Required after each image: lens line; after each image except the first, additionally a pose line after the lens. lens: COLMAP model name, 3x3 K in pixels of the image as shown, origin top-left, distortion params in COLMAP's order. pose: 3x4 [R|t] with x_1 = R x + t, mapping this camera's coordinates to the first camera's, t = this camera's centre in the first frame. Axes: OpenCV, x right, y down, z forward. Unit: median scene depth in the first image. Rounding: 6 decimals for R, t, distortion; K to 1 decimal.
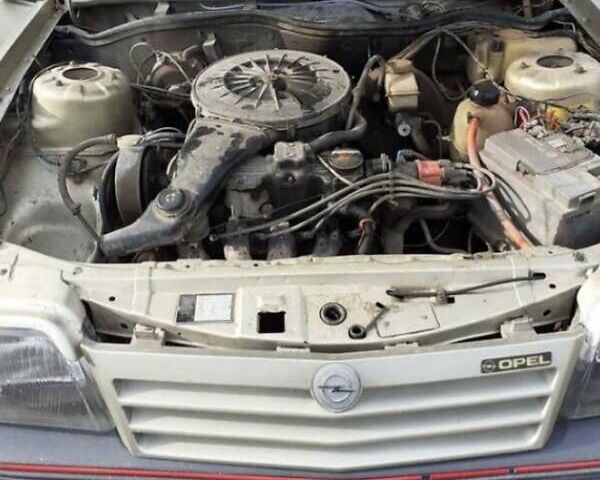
lens RADIAL K [[610.1, 0, 300.0], [0, 610.1, 240.0], [0, 0, 1]] dist [0.140476, -0.359336]
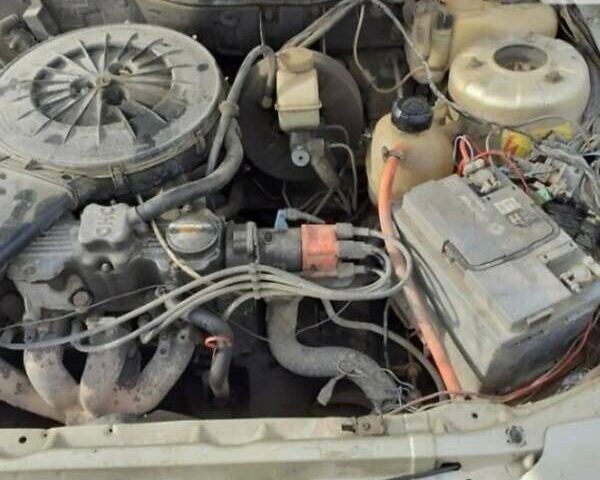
lens RADIAL K [[610.1, 0, 300.0], [0, 610.1, 240.0], [0, 0, 1]] dist [0.140476, -0.359336]
pose [[0.999872, -0.000247, 0.016028, 0.170552], [-0.002686, 0.983153, 0.182763, -0.231984], [-0.015804, -0.182782, 0.983026, 0.318876]]
